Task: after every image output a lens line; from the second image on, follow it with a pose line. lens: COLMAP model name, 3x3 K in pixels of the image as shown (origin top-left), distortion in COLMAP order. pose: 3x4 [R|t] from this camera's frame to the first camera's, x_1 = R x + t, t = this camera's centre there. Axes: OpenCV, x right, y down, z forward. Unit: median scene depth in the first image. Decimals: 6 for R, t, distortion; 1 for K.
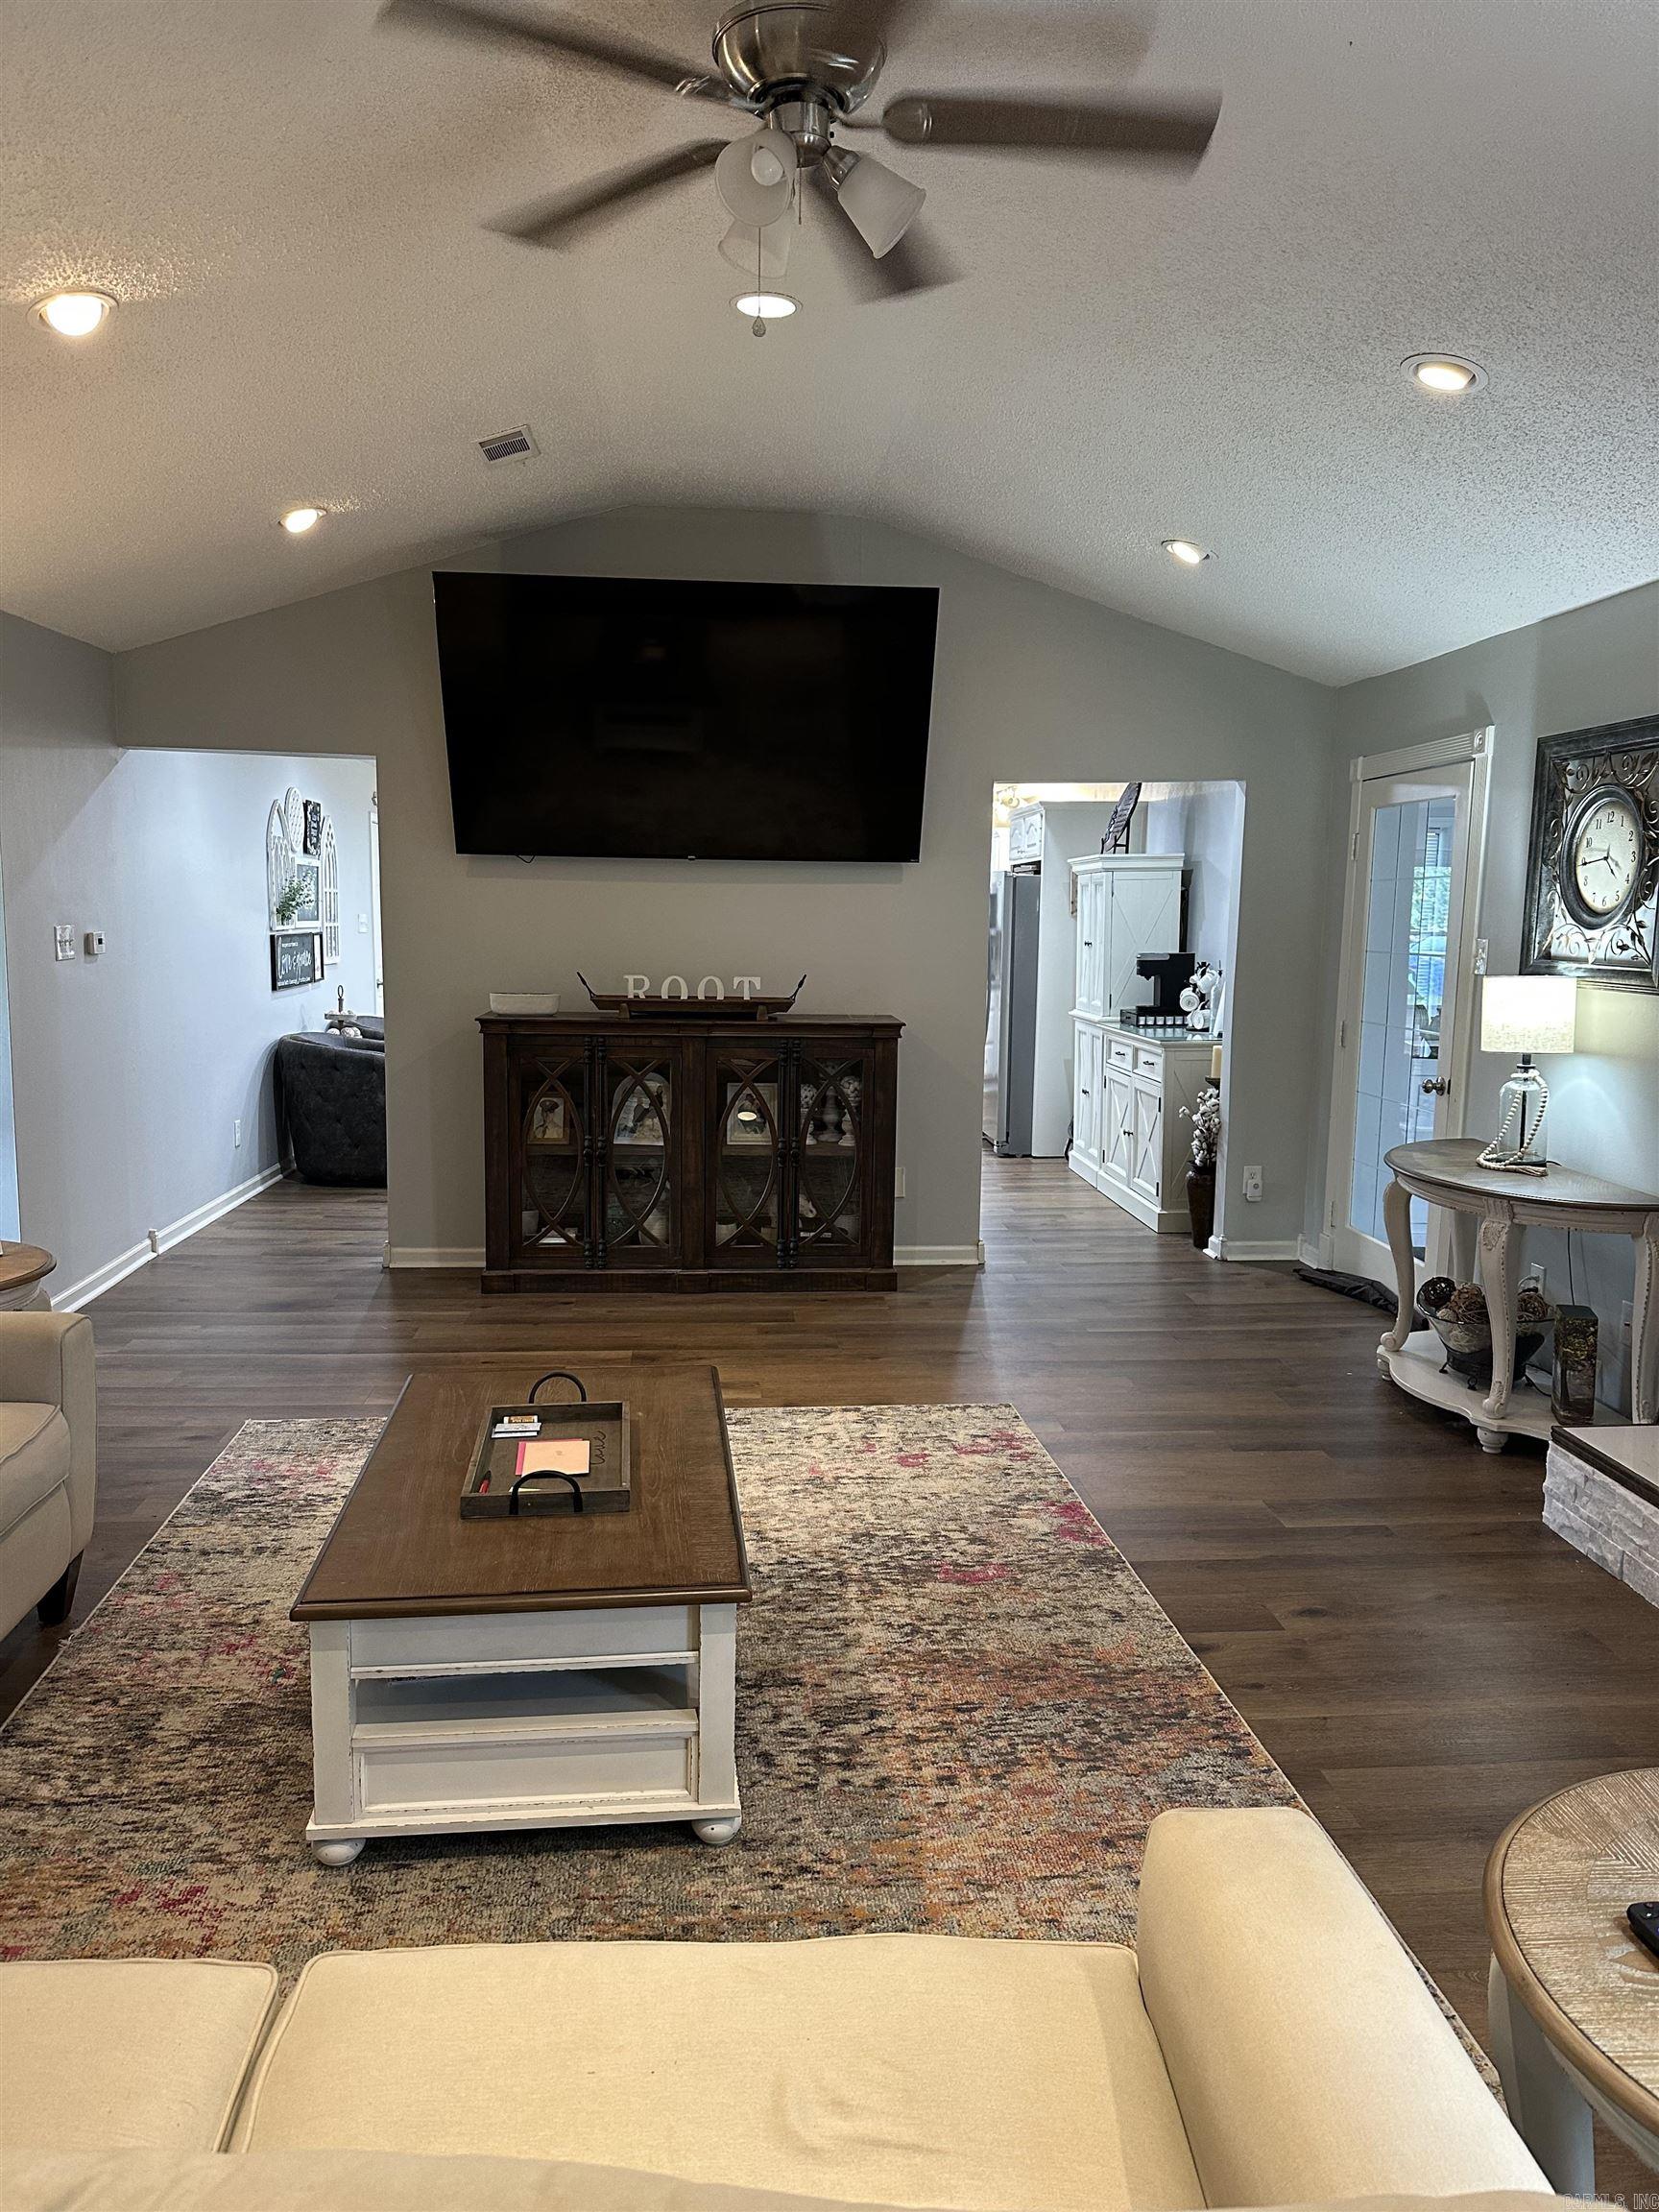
lens RADIAL K [[1536.0, 0, 822.7], [0, 1536.0, 1106.6], [0, 0, 1]] dist [0.158927, -0.308885]
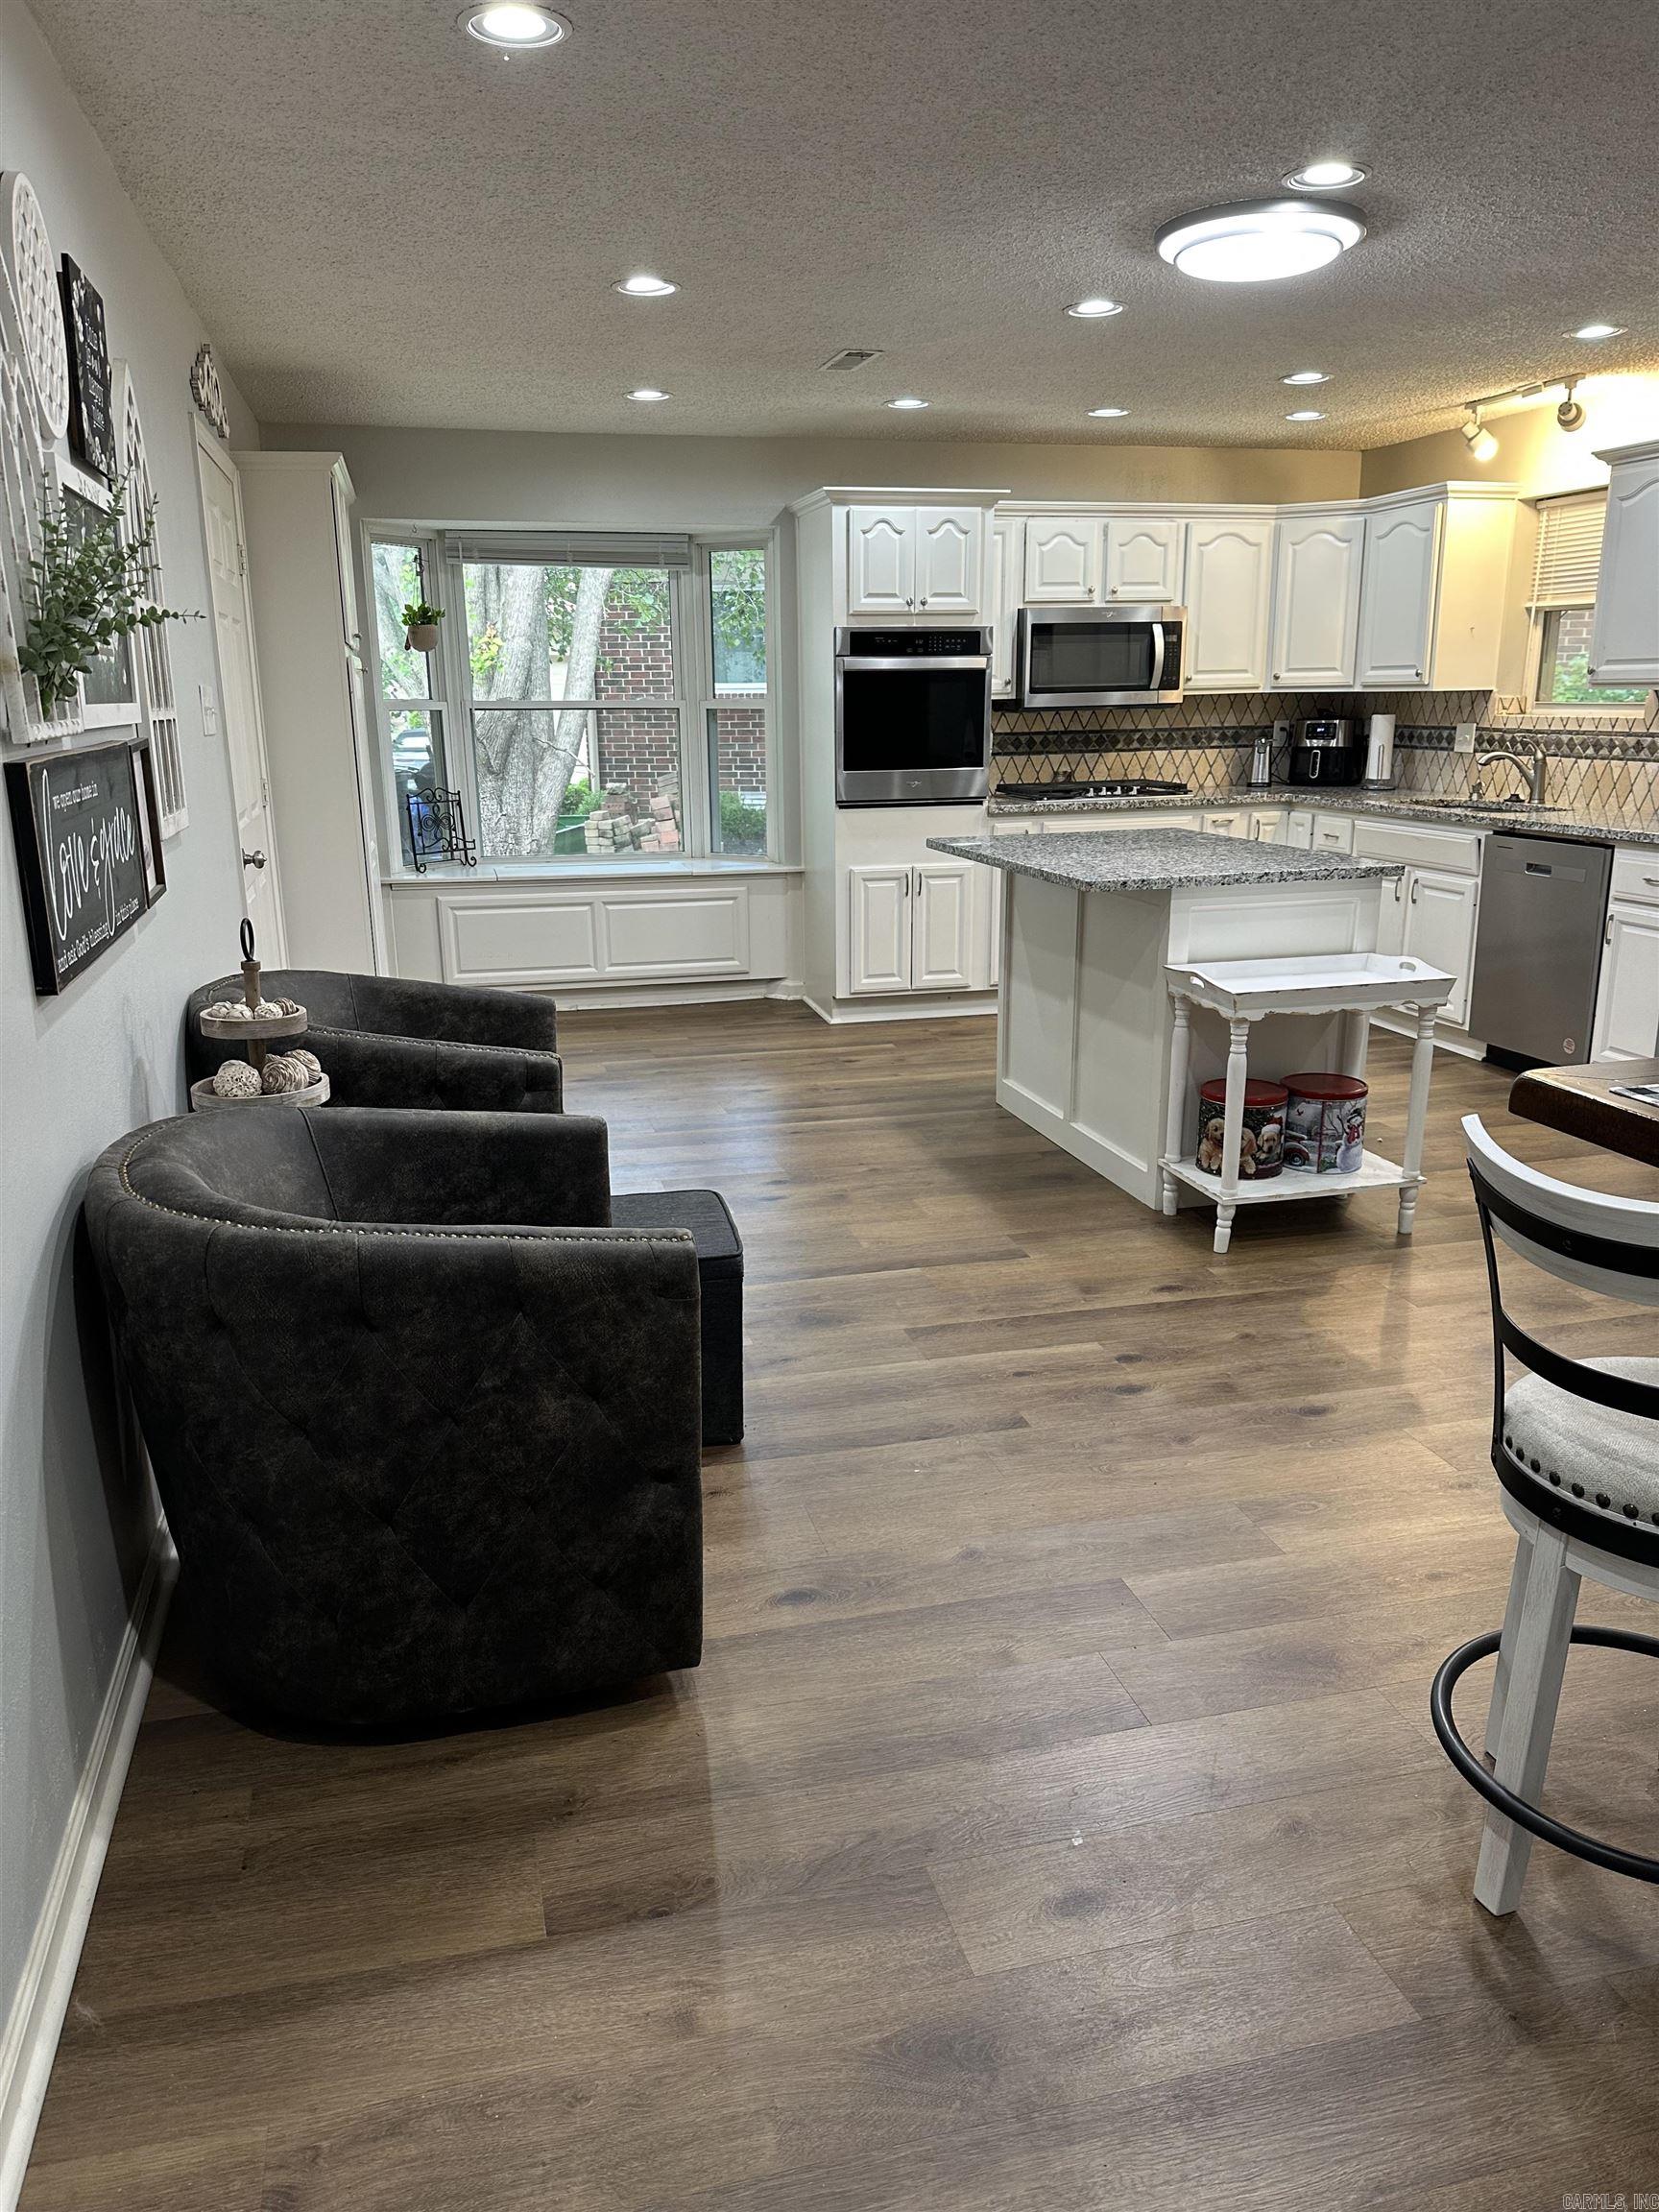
lens RADIAL K [[1525.6, 0, 823.9], [0, 1525.6, 1121.0], [0, 0, 1]] dist [0.157744, -0.294727]
pose [[0.982944, -0.074346, 0.168205, -0.477233], [0.049180, 0.987596, 0.149118, -0.148743], [-0.177205, -0.138303, 0.974408, 1.287699]]
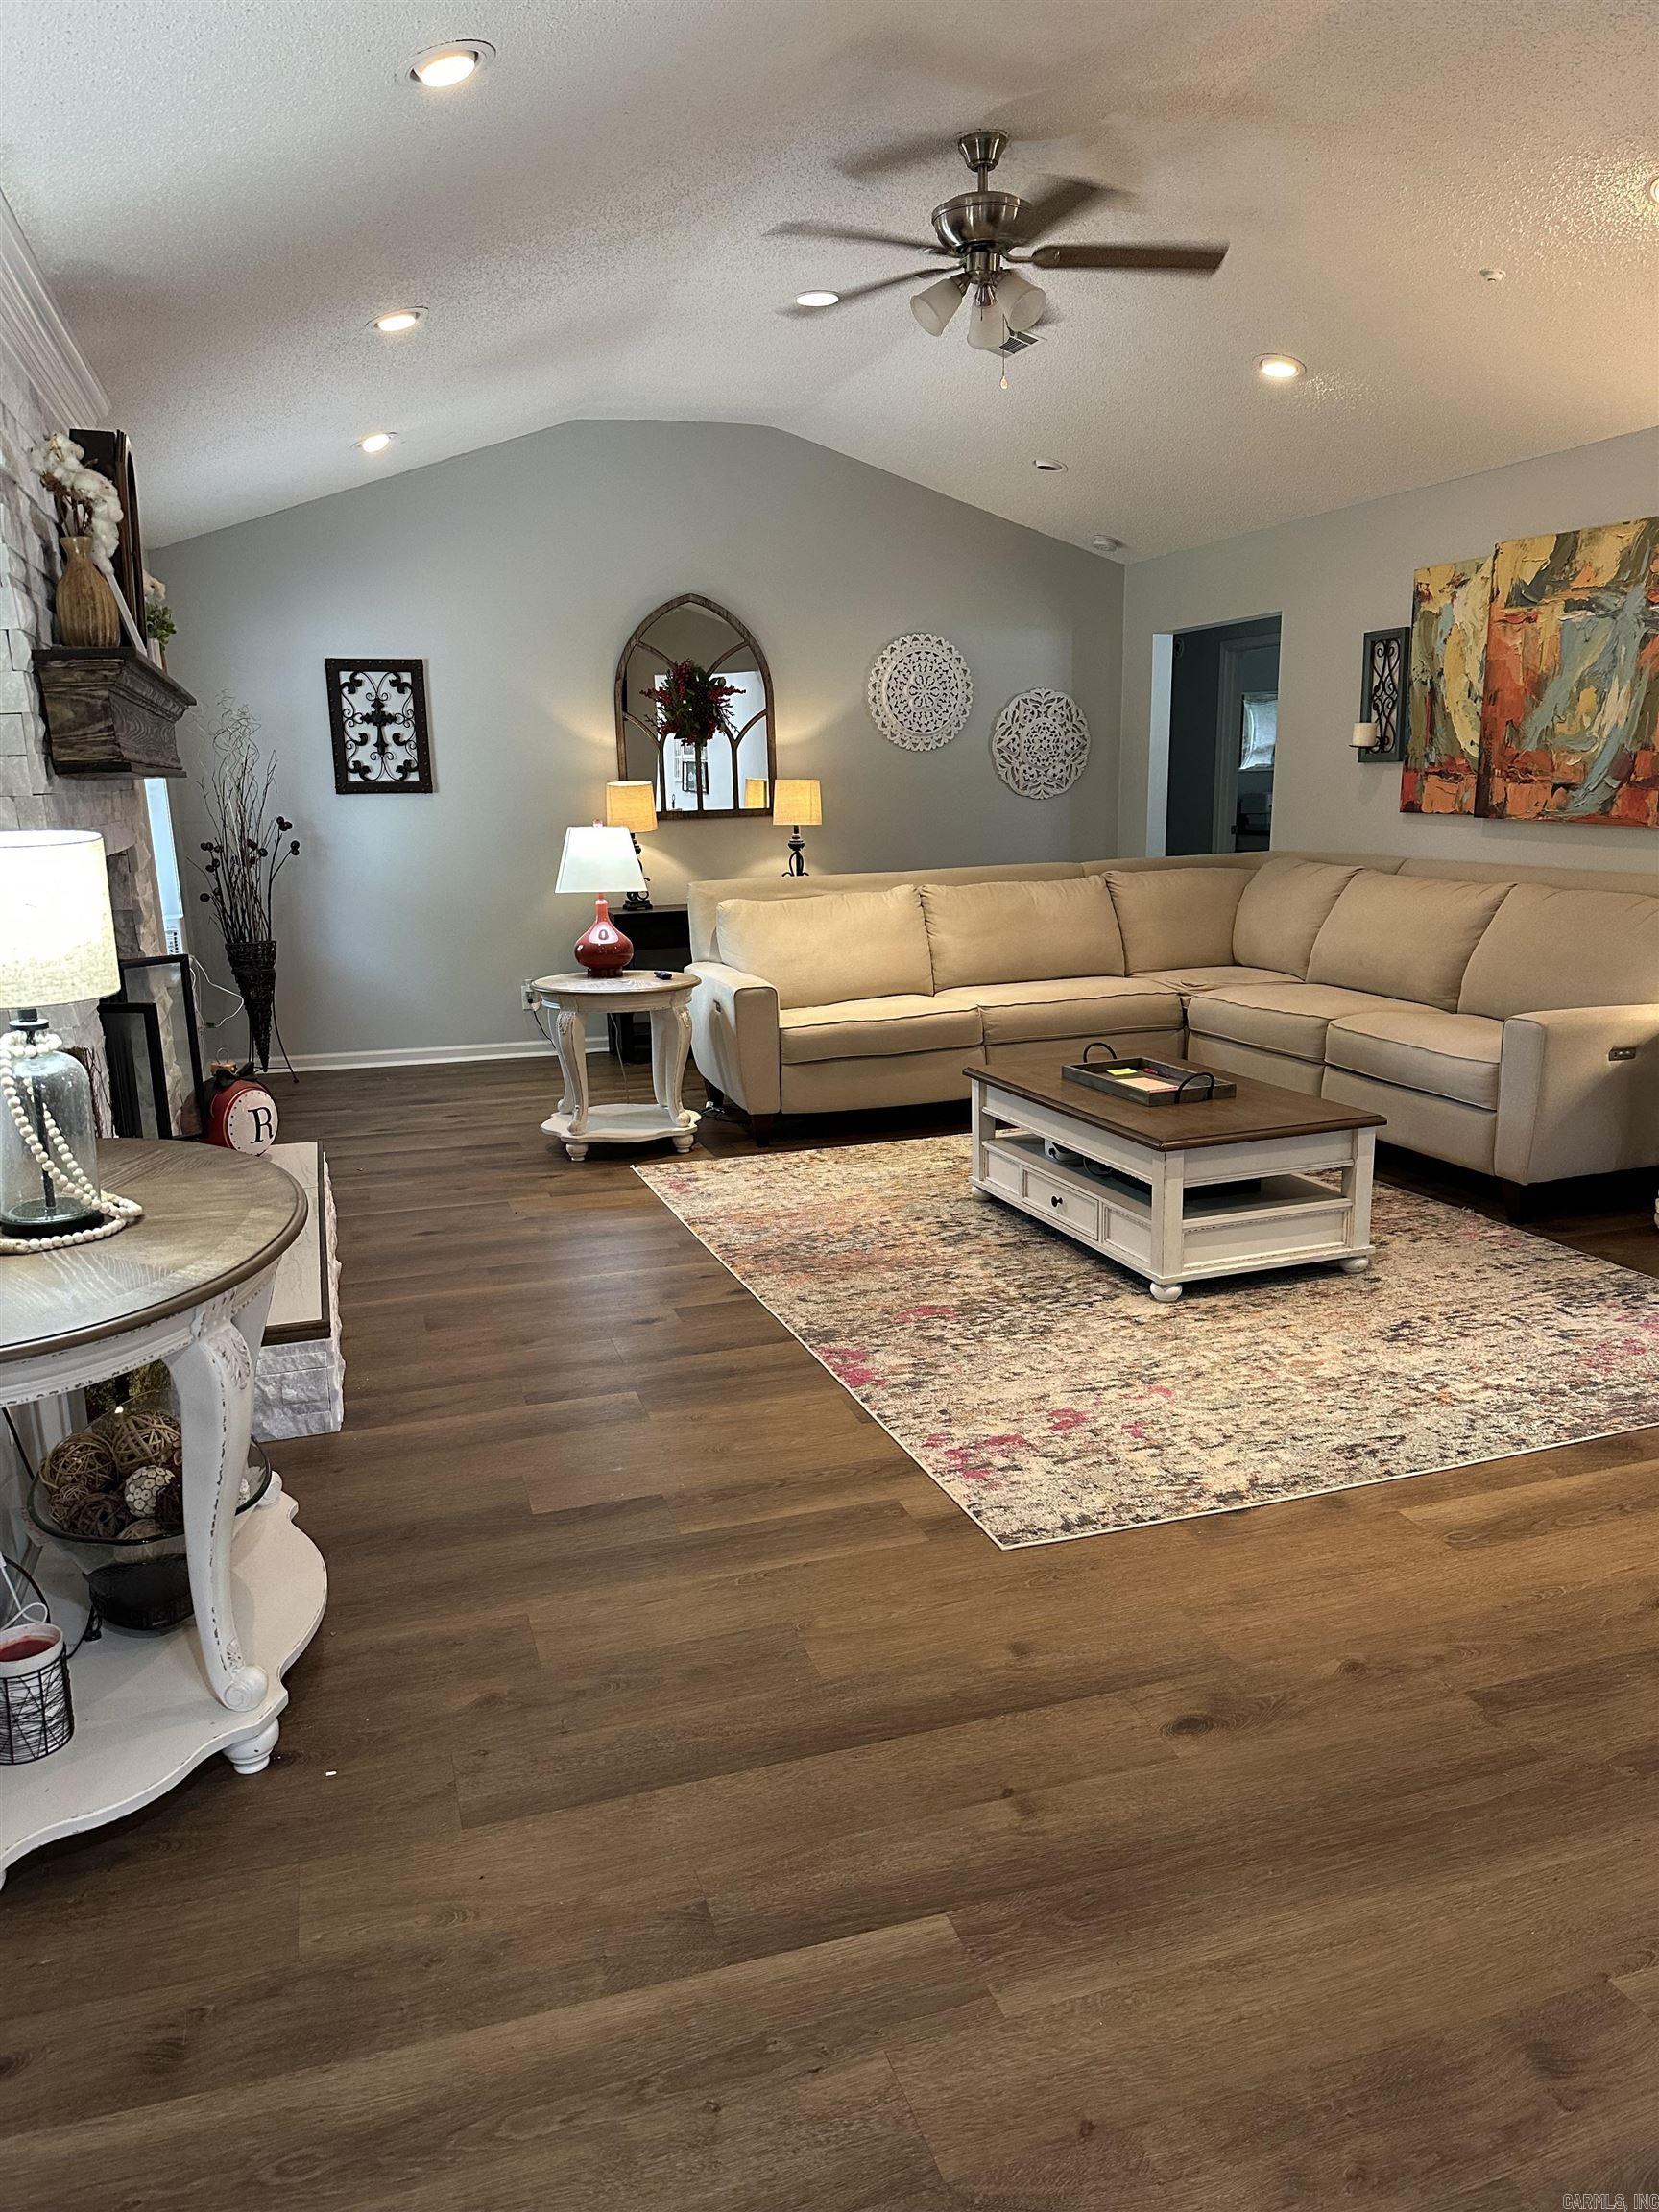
lens RADIAL K [[1525.6, 0, 823.9], [0, 1525.6, 1121.0], [0, 0, 1]] dist [0.157744, -0.294727]
pose [[-0.971771, 0.061972, -0.227639, 0.309747], [-0.018529, 0.941855, 0.335507, -0.157706], [0.235196, 0.330254, -0.914120, 1.456701]]
